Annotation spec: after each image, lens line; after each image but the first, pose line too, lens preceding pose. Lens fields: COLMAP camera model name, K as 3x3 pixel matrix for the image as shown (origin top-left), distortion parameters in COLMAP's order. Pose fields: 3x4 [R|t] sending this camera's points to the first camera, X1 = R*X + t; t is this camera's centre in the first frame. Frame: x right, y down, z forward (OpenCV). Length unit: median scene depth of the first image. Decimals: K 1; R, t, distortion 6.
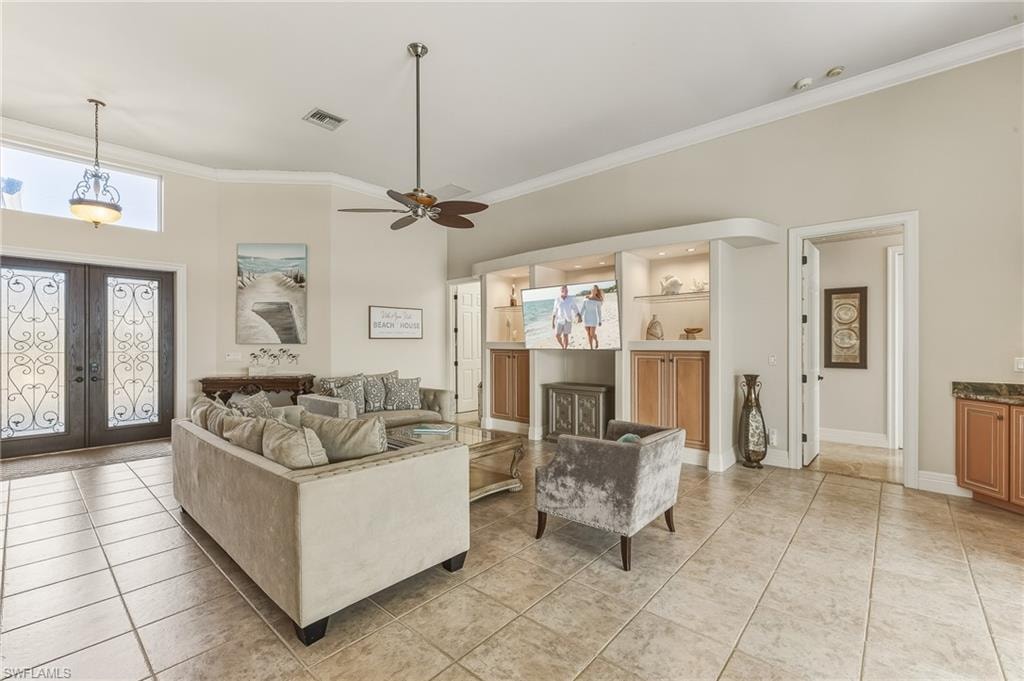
lens RADIAL K [[437.9, 0, 514.8], [0, 437.9, 342.0], [0, 0, 1]] dist [-0.000910, -0.000682]
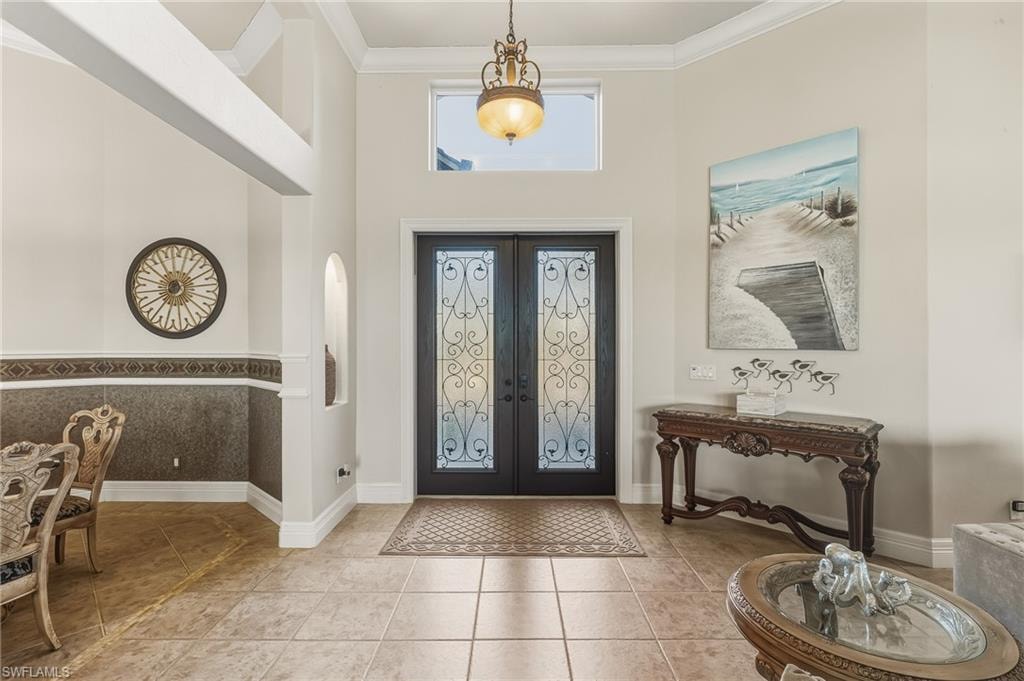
lens RADIAL K [[437.9, 0, 514.8], [0, 437.9, 342.0], [0, 0, 1]] dist [-0.000910, -0.000682]
pose [[0.657067, 0.005704, -0.753810, -0.396540], [0.001657, 0.999958, 0.009011, -0.009969], [0.753830, -0.007170, 0.657030, 0.474246]]
